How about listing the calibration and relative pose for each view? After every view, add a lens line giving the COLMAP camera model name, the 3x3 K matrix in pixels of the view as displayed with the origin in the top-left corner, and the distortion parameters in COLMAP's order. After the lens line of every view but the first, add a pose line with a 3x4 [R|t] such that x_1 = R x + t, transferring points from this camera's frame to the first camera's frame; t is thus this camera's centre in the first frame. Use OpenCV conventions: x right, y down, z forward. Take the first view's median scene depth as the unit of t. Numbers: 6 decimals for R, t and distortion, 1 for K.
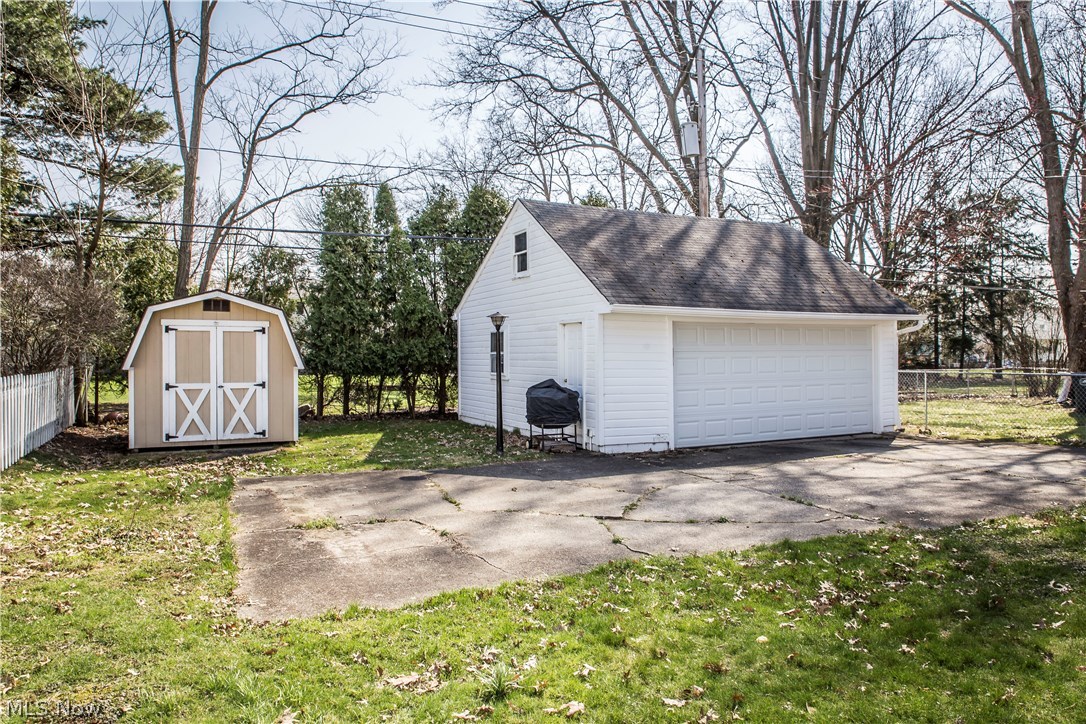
lens RADIAL K [[744.6, 0, 543.0], [0, 744.6, 362.0], [0, 0, 1]] dist [0.004035, 0.000716]
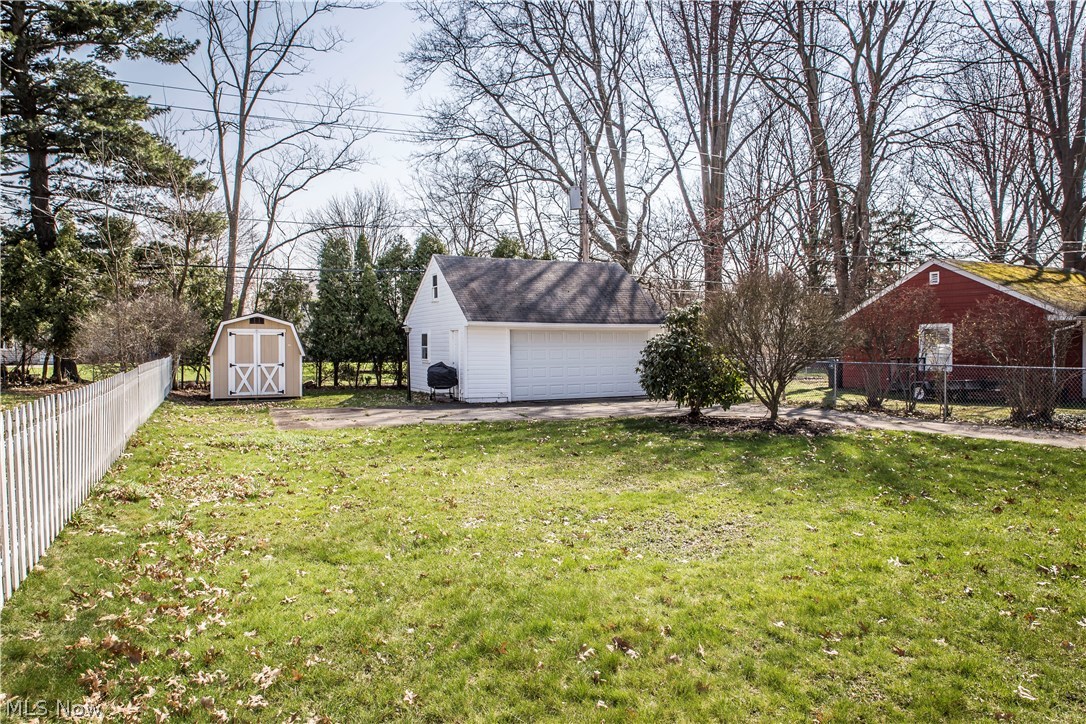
lens RADIAL K [[744.6, 0, 543.0], [0, 744.6, 362.0], [0, 0, 1]] dist [0.004035, 0.000716]
pose [[0.999808, 0.002541, -0.019441, 0.199123], [-0.002293, 0.999915, 0.012801, -0.000396], [0.019472, -0.012754, 0.999729, -0.543219]]
